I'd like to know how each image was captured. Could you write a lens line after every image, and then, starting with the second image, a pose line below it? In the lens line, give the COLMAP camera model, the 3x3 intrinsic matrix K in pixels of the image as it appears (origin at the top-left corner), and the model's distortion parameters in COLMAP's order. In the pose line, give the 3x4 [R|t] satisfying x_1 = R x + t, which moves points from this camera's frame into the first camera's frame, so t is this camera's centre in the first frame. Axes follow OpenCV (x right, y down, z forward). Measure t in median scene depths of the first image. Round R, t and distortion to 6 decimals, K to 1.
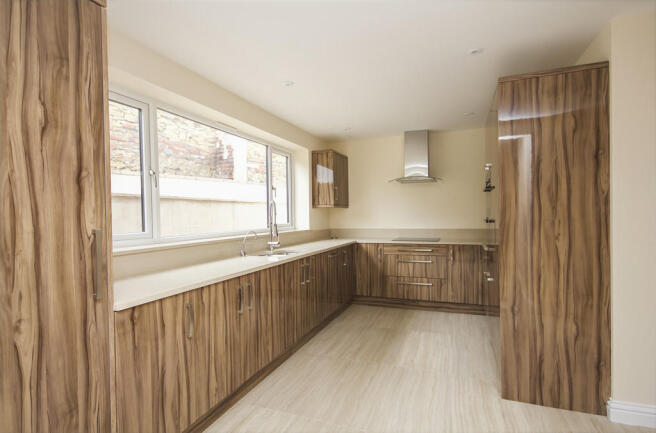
lens RADIAL K [[336.0, 0, 329.6], [0, 336.0, 214.6], [0, 0, 1]] dist [-0.000160, 0.000641]
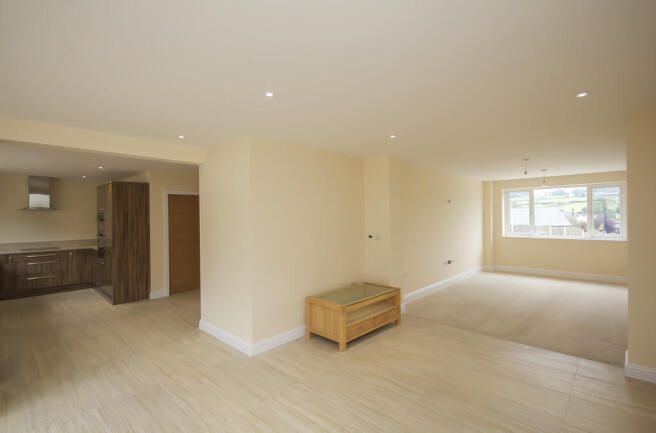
lens RADIAL K [[309.0, 0, 329.5], [0, 309.0, 217.9], [0, 0, 1]] dist [-0.006241, -0.001860]
pose [[0.383312, 0.013547, 0.923520, -0.494093], [0.007952, 0.999807, -0.017966, -0.029047], [-0.923585, 0.014231, 0.383130, -0.689784]]
